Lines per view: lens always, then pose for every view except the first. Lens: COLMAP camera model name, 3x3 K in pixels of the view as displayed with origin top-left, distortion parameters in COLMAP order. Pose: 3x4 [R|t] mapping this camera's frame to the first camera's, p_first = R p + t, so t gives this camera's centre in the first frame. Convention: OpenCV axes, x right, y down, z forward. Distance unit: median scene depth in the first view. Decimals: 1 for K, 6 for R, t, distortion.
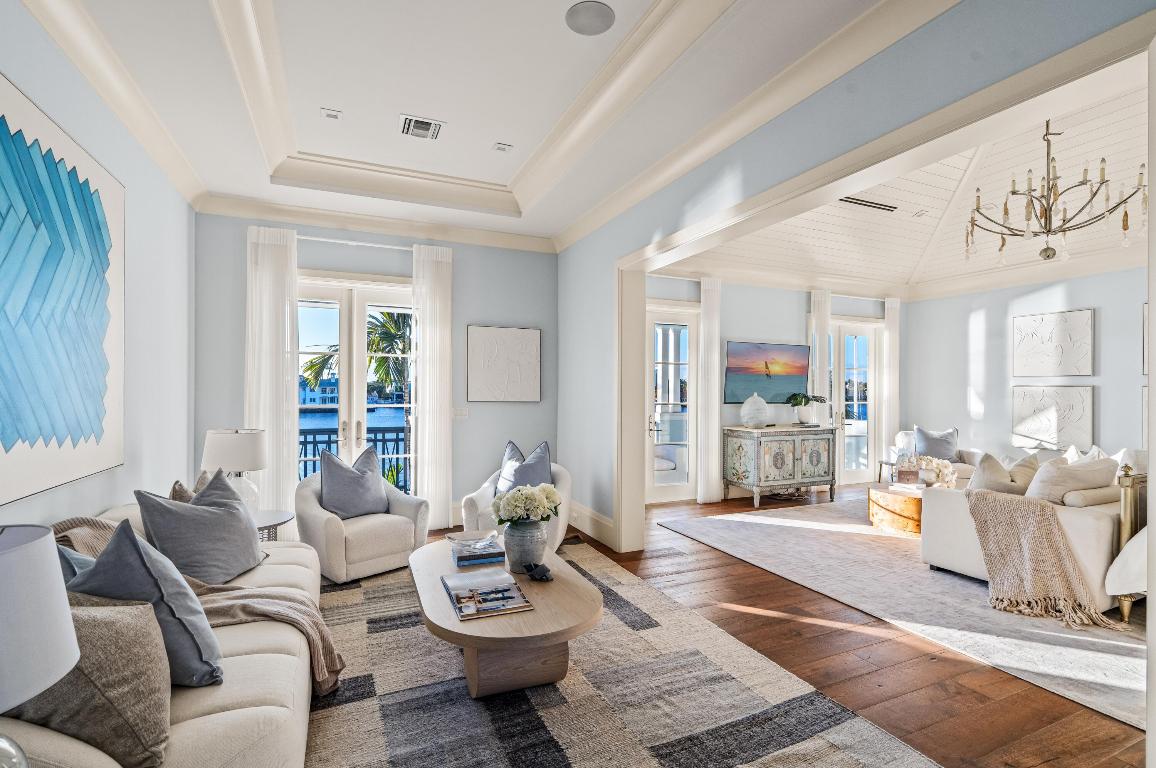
lens RADIAL K [[528.1, 0, 577.5], [0, 528.1, 389.4], [0, 0, 1]] dist [-0.002247, 0.002555]
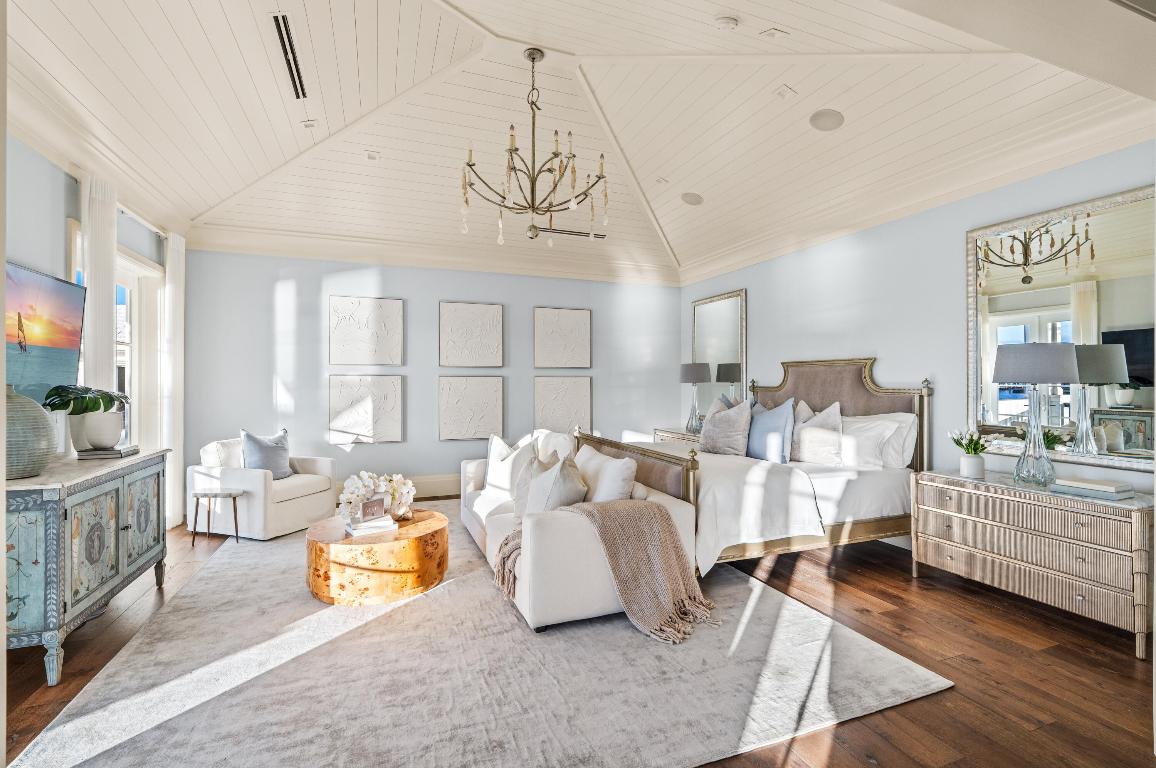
lens RADIAL K [[528.1, 0, 579.0], [0, 528.1, 381.9], [0, 0, 1]] dist [-0.002247, 0.002555]
pose [[0.048881, 0.001216, 0.998804, -0.019763], [-0.004312, 0.999990, -0.001007, 0.004322], [-0.998795, -0.004257, 0.048885, 0.565935]]
